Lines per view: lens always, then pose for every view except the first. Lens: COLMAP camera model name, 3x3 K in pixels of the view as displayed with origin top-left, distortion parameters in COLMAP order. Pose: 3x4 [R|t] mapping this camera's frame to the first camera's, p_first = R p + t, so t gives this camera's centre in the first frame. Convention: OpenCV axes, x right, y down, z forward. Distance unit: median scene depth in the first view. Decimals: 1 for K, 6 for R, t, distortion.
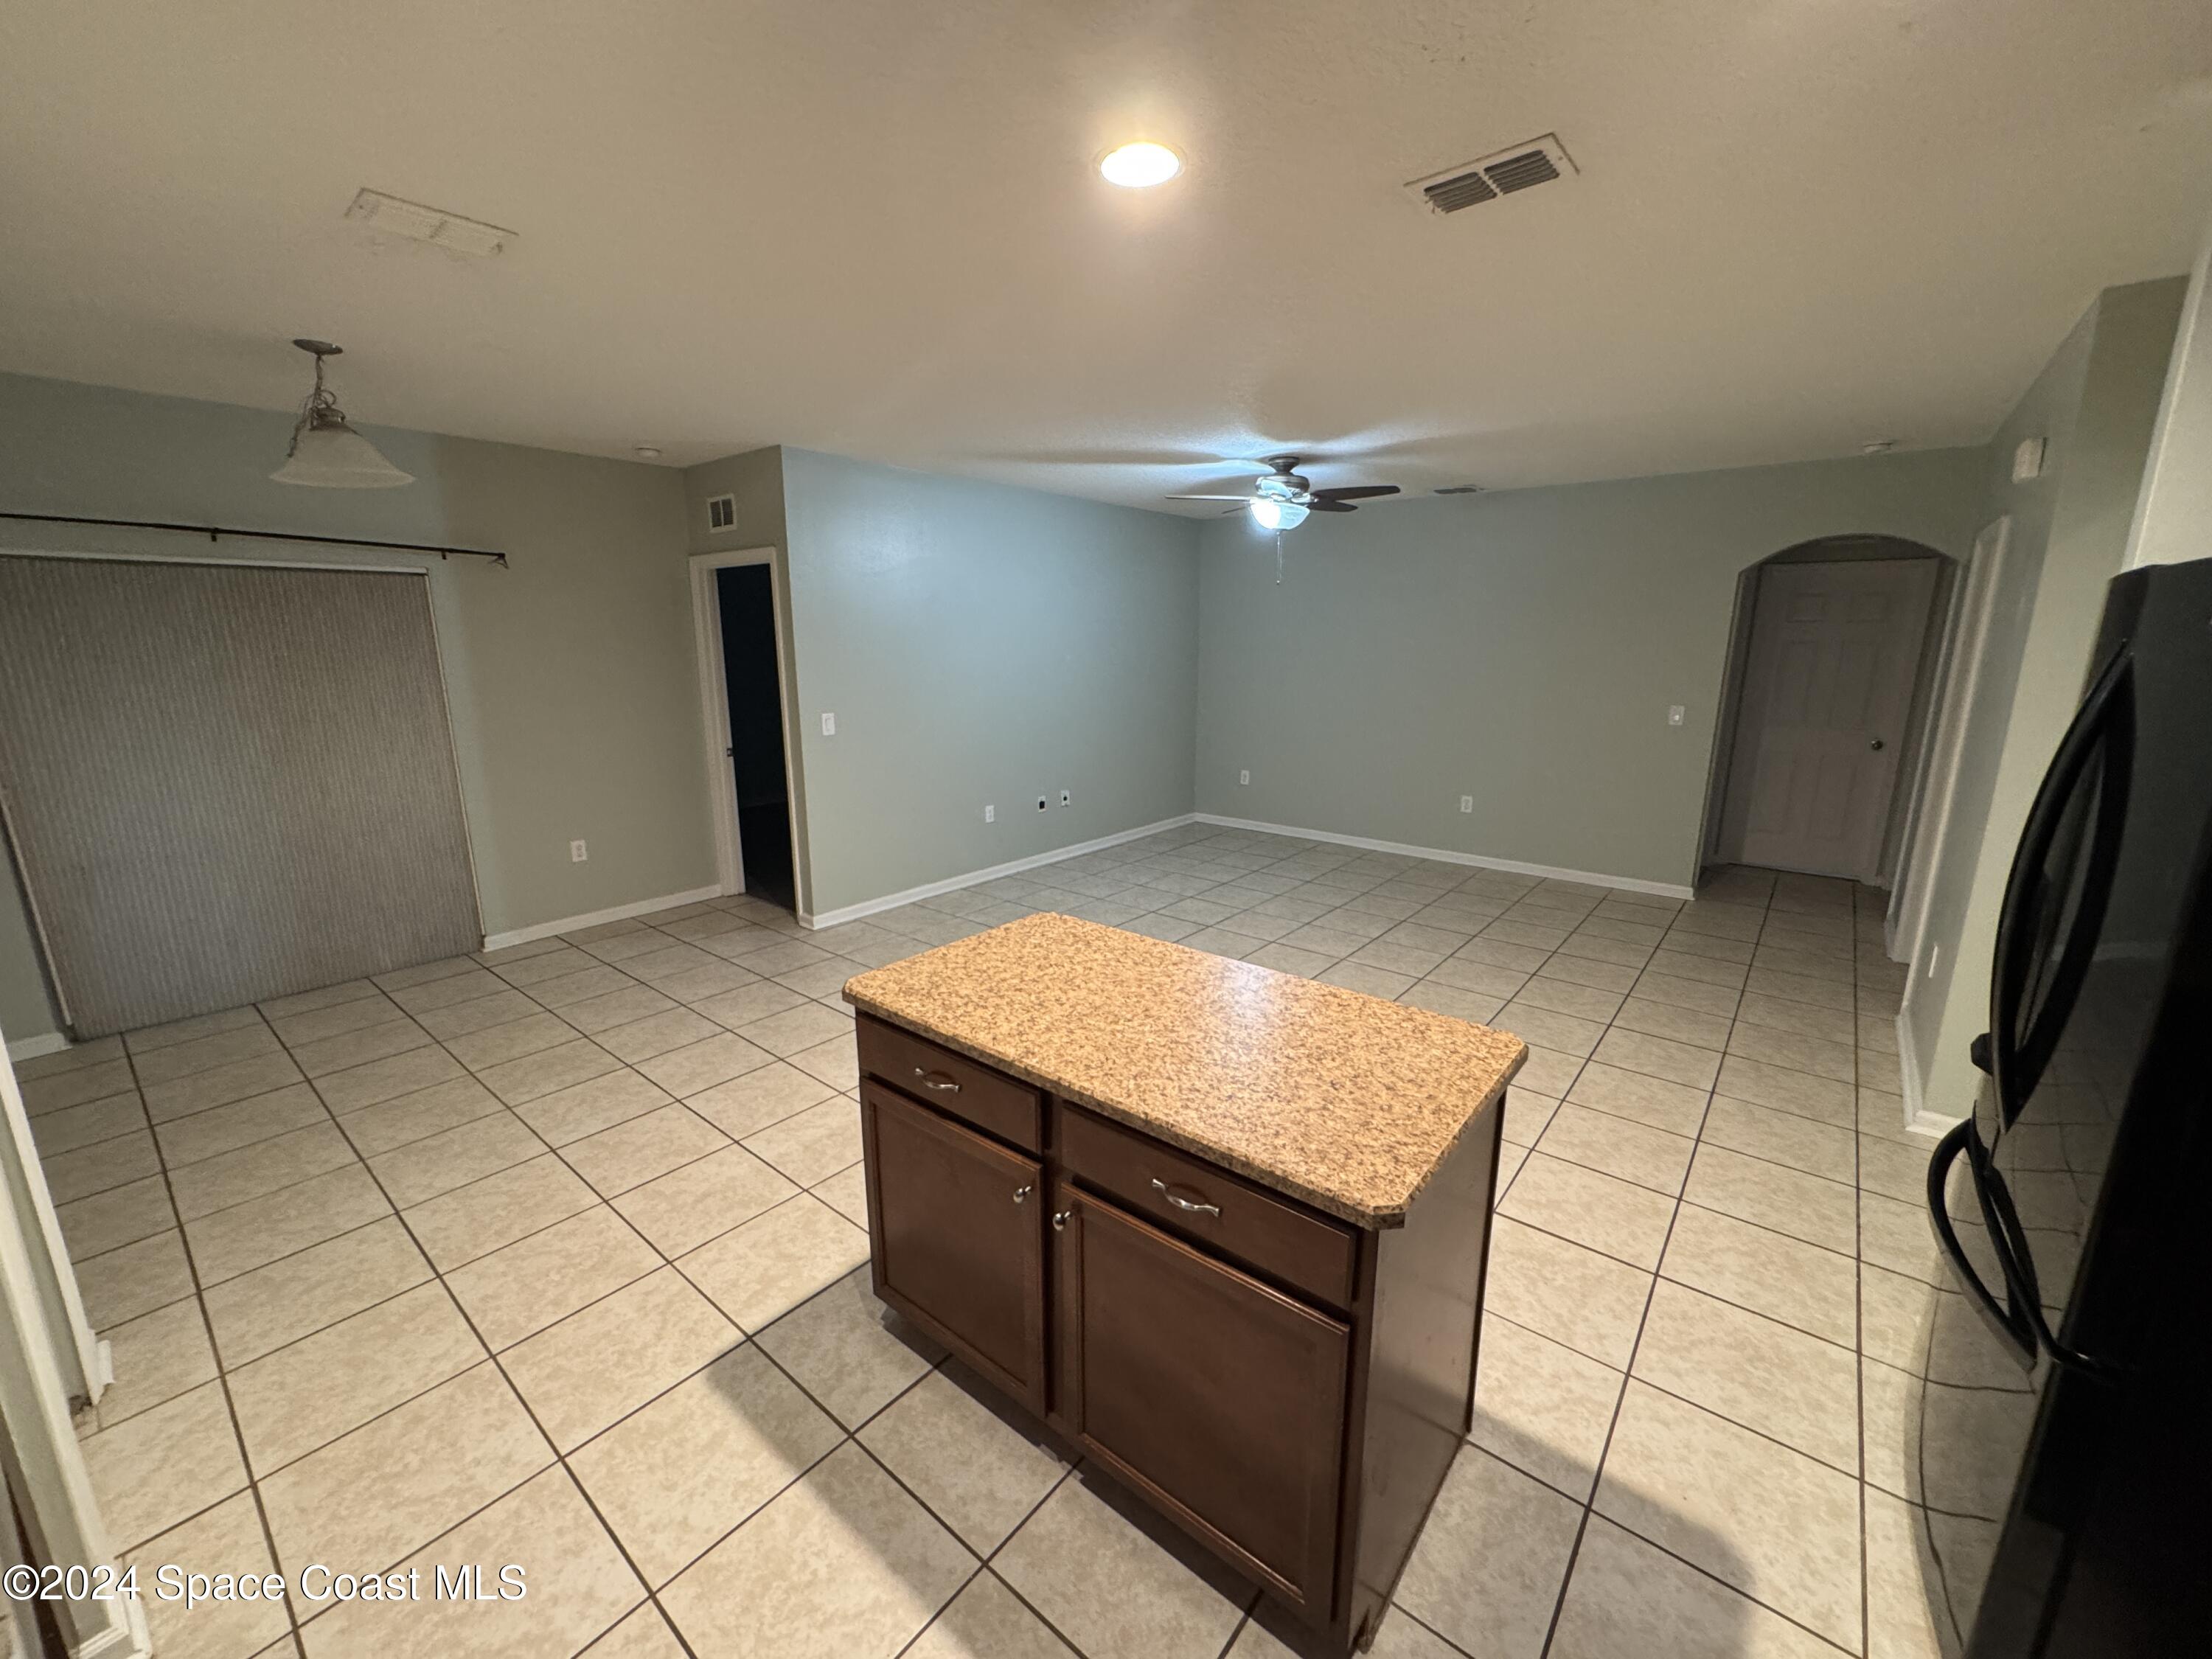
lens RADIAL K [[879.9, 0, 1103.0], [0, 879.9, 829.9], [0, 0, 1]] dist [-0.002896, 0.000314]
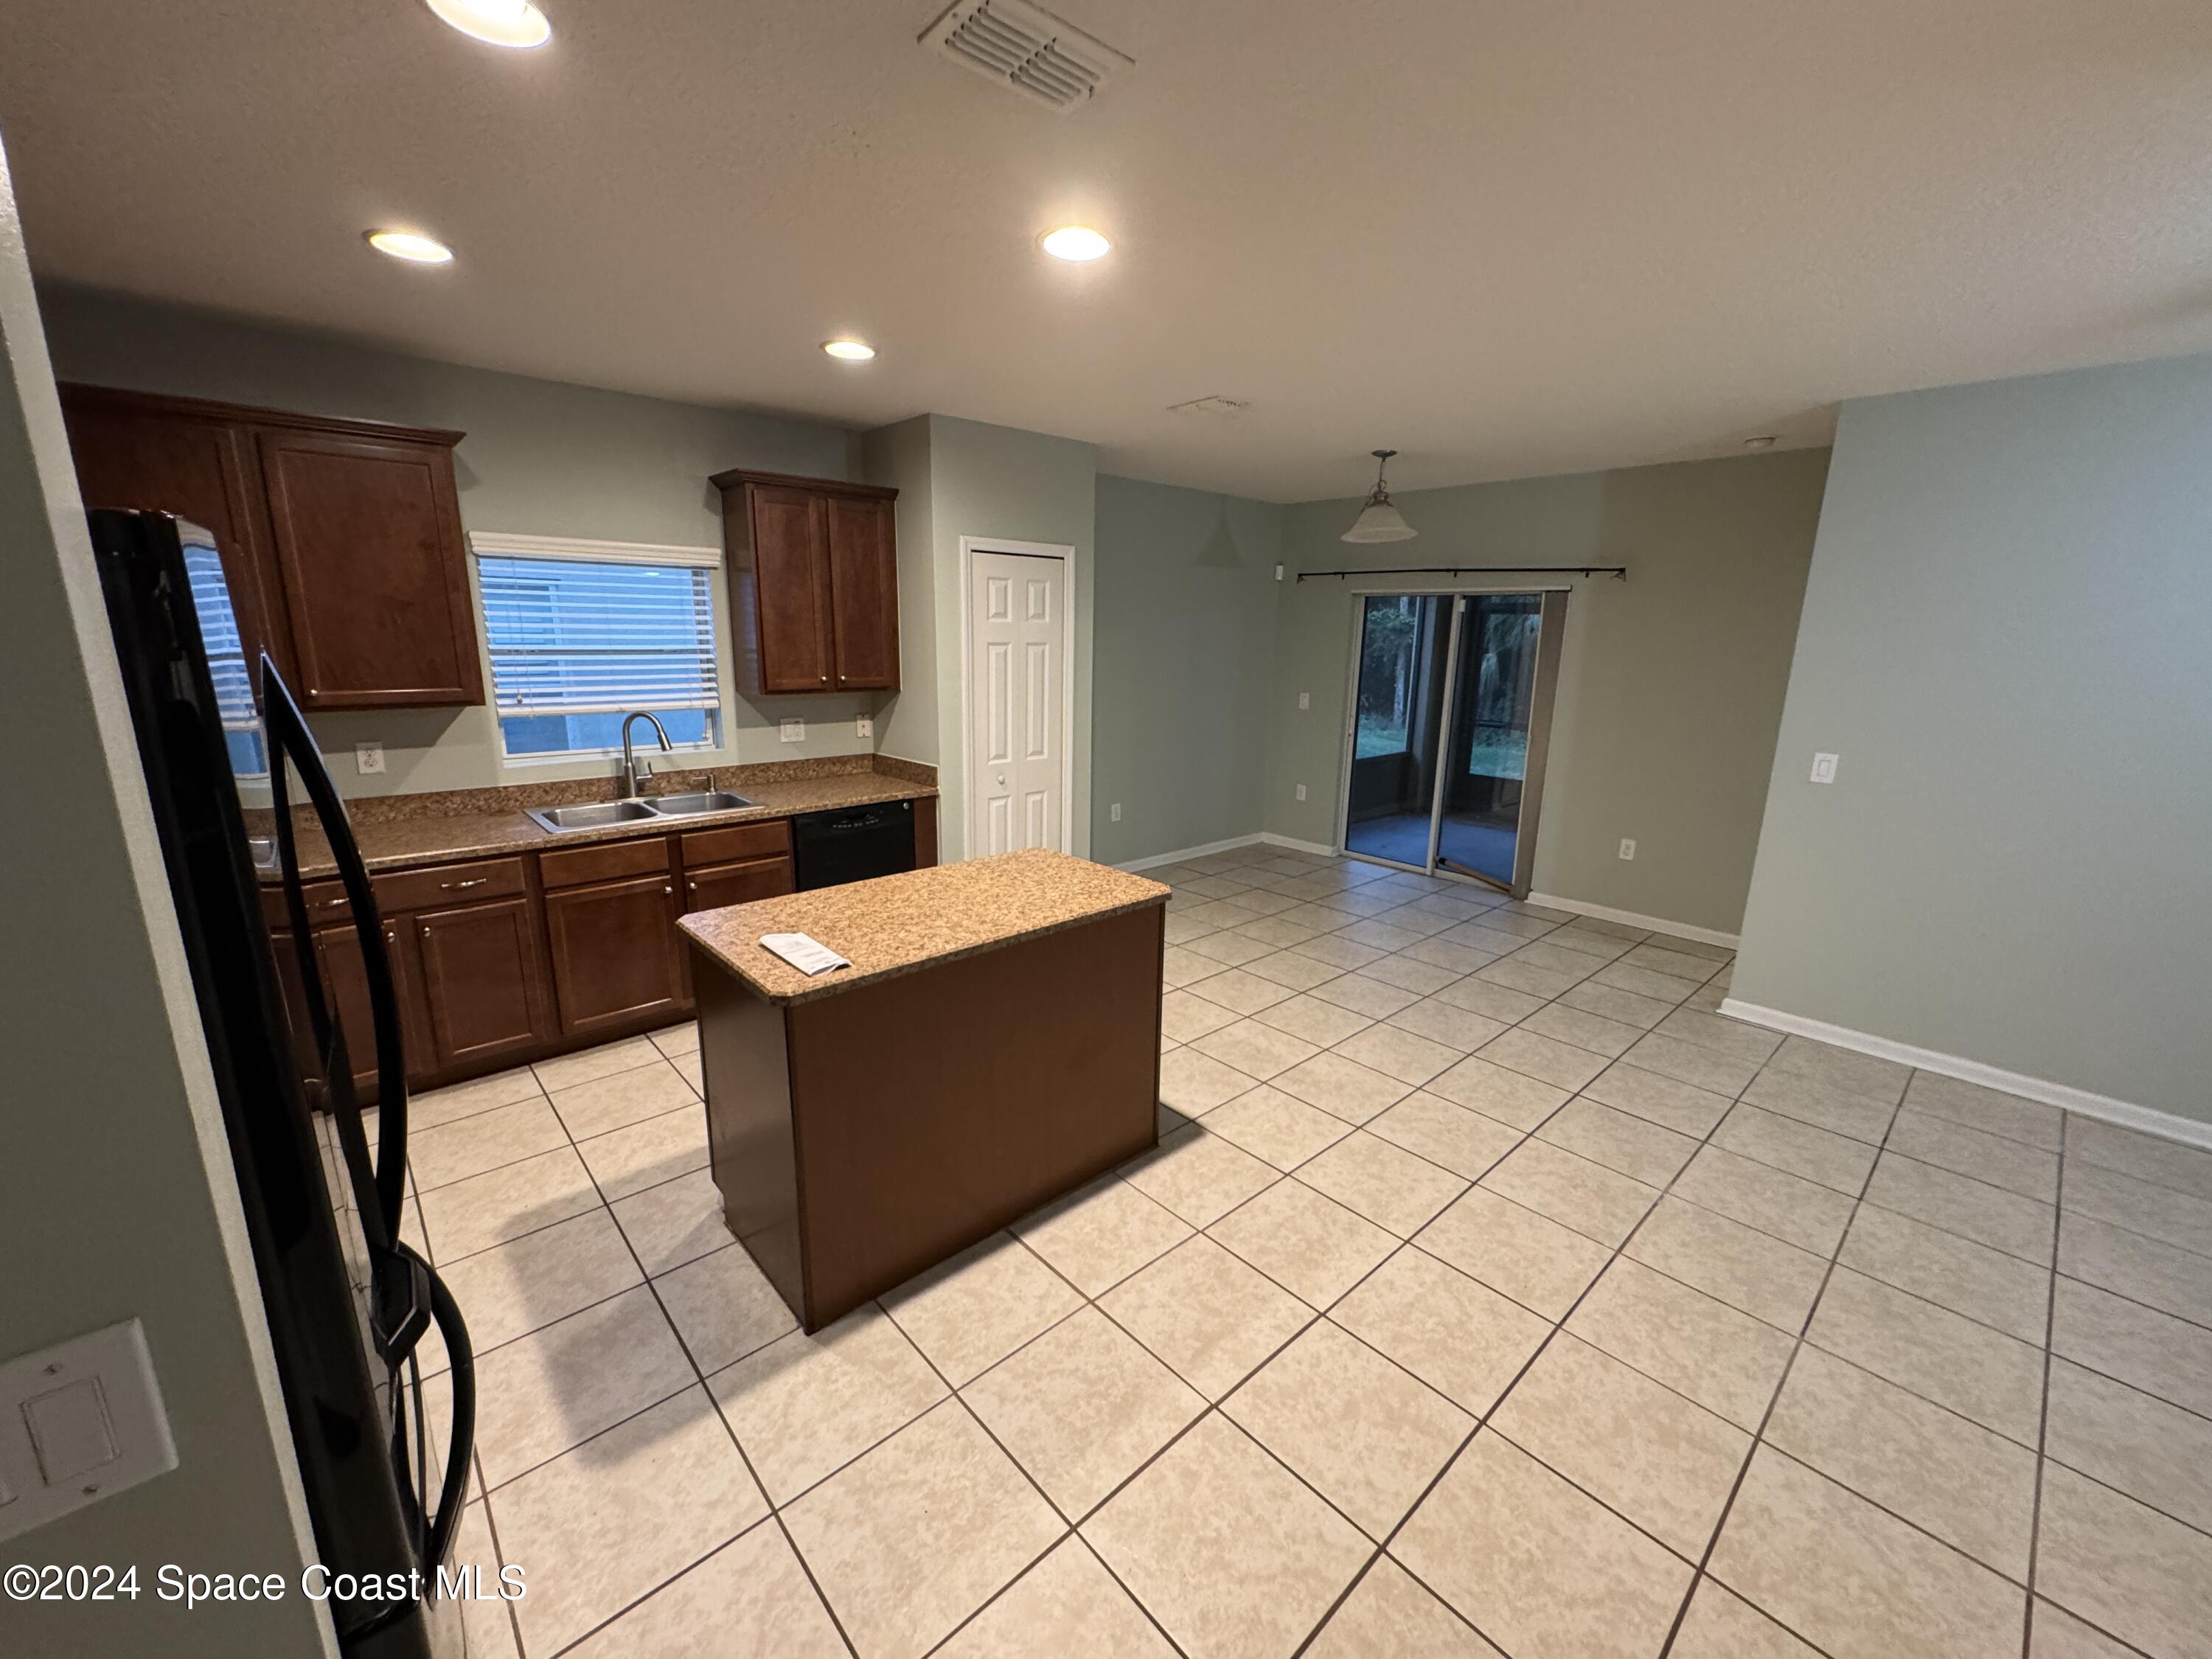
lens RADIAL K [[879.9, 0, 1103.0], [0, 879.9, 829.9], [0, 0, 1]] dist [-0.002896, 0.000314]
pose [[-0.144877, 0.219351, -0.964830, 1.179566], [-0.230034, 0.940932, 0.248459, -0.272194], [0.962338, 0.257940, -0.085861, 1.162649]]
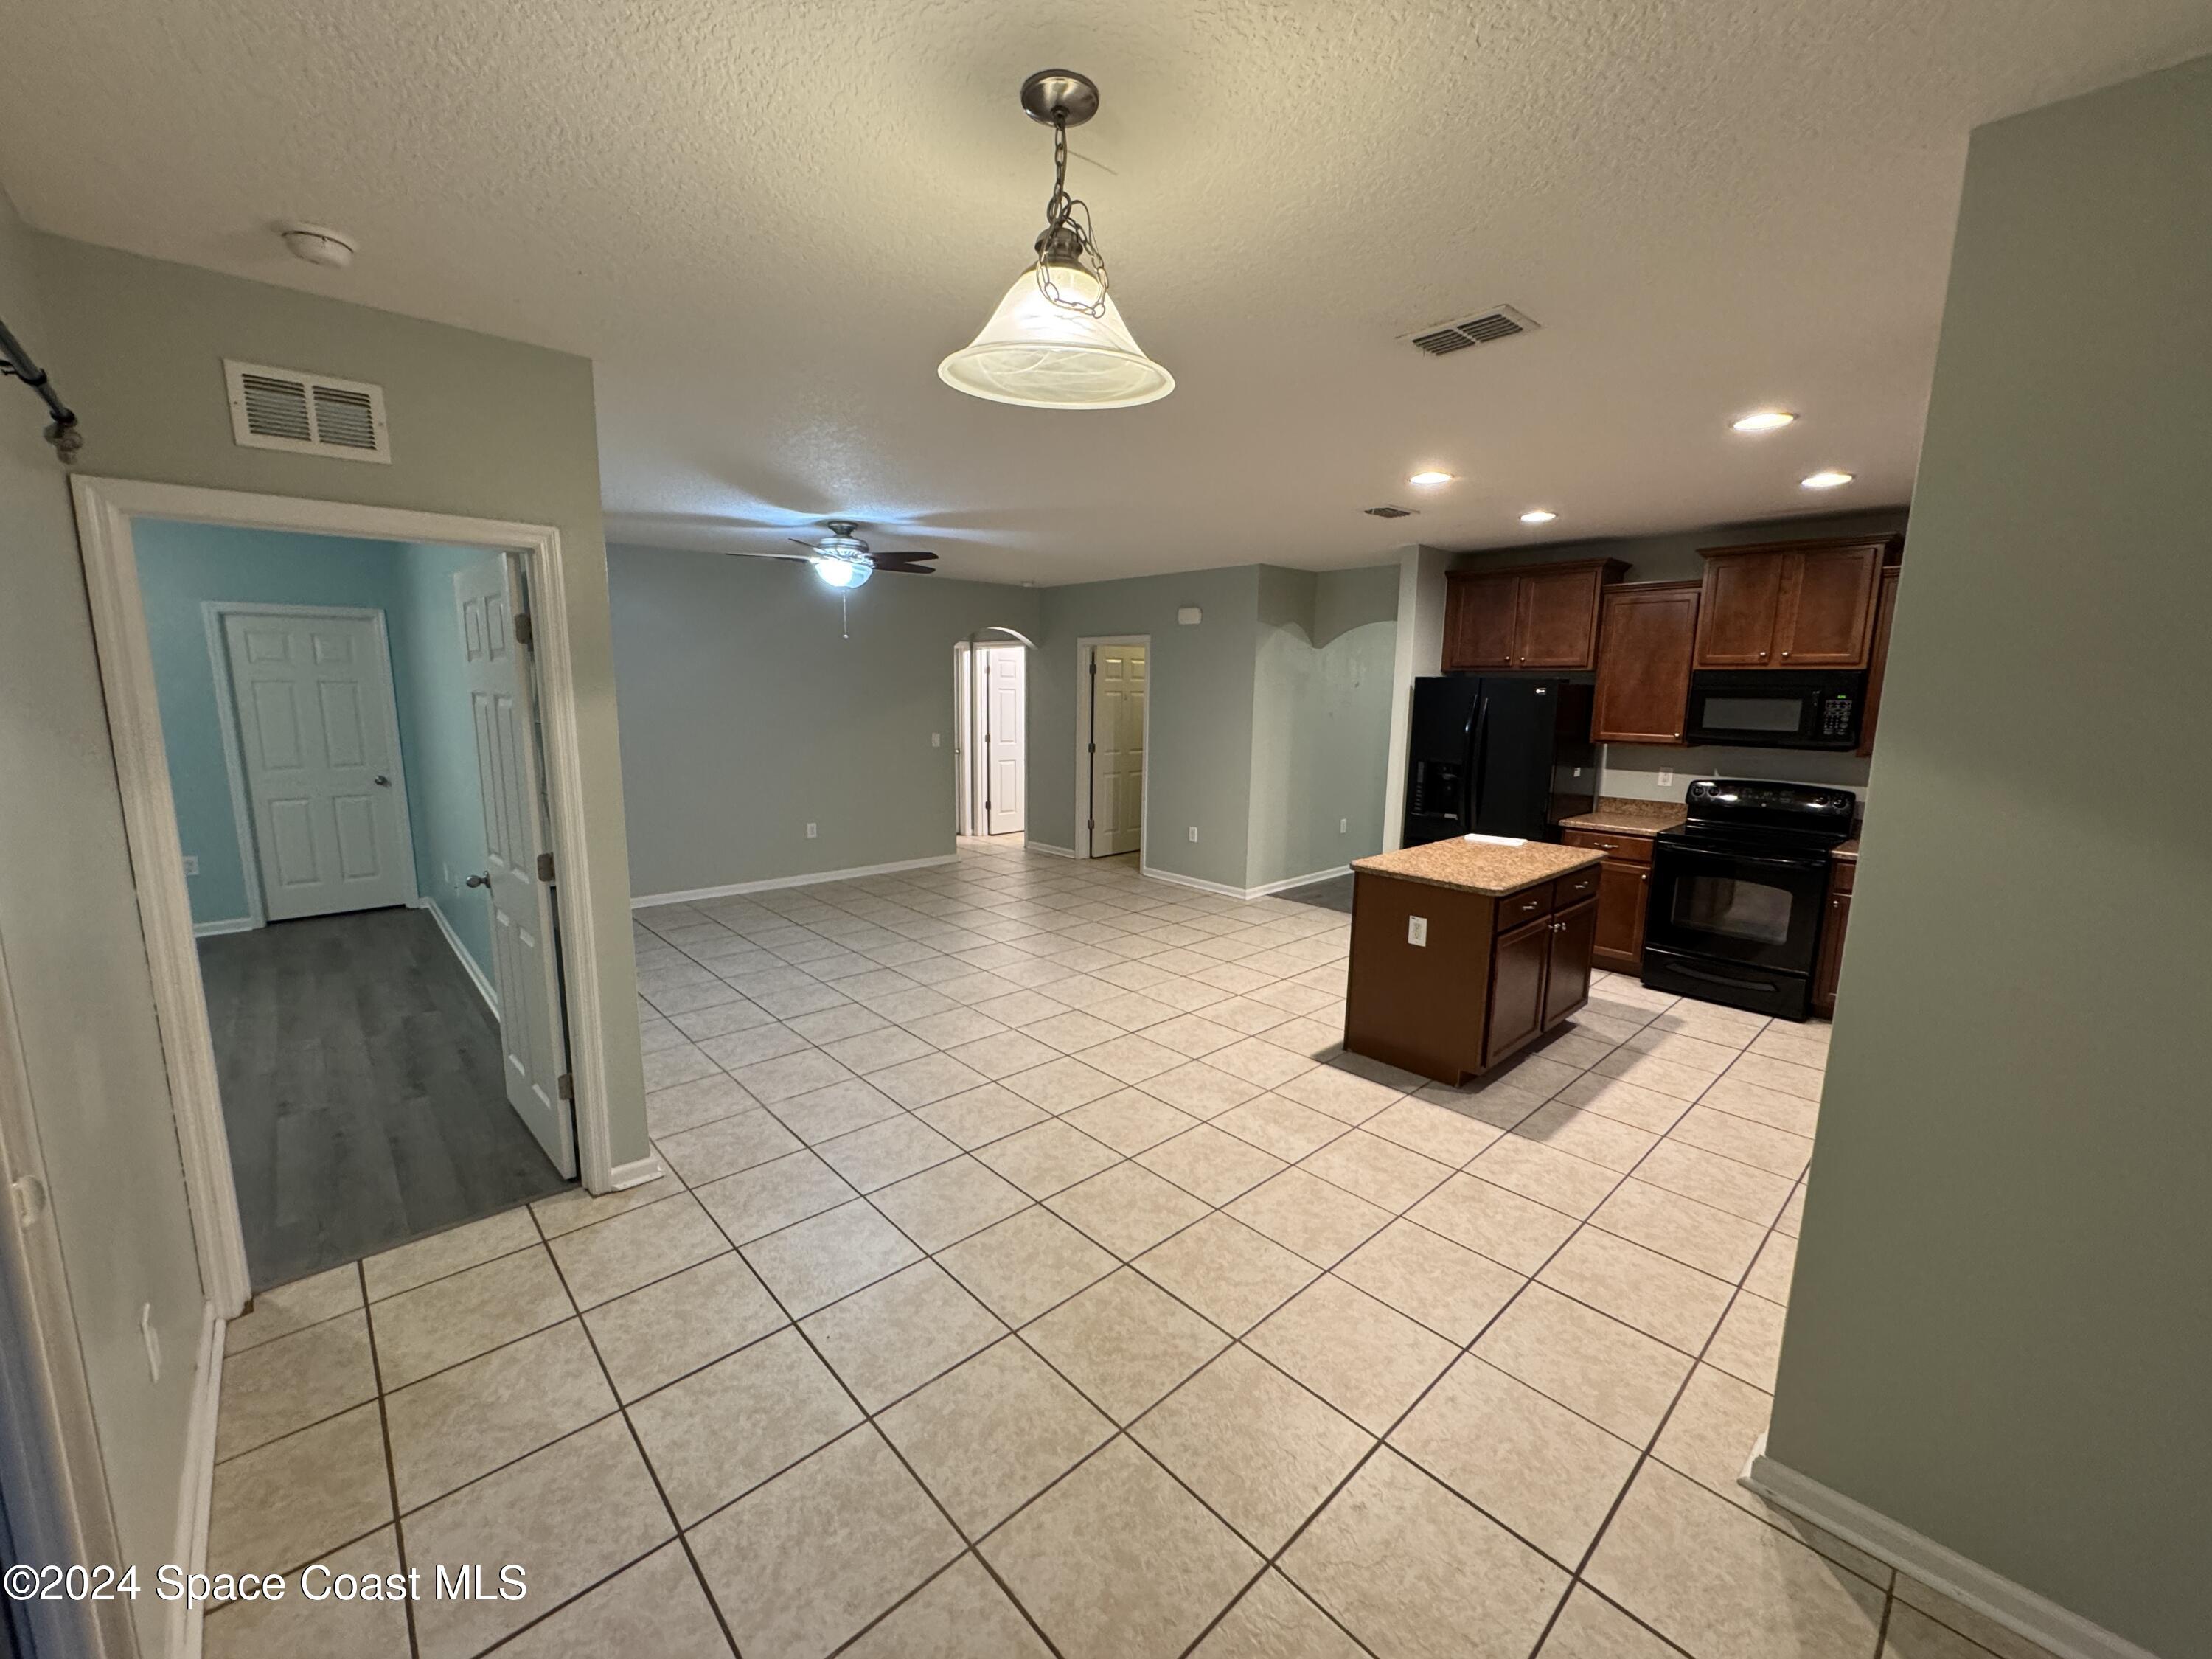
lens RADIAL K [[879.9, 0, 1103.0], [0, 879.9, 829.9], [0, 0, 1]] dist [-0.002896, 0.000314]
pose [[0.136560, -0.160007, 0.977624, -1.997393], [0.200949, 0.970827, 0.130824, -0.316096], [-0.970037, 0.178587, 0.164729, 1.366210]]
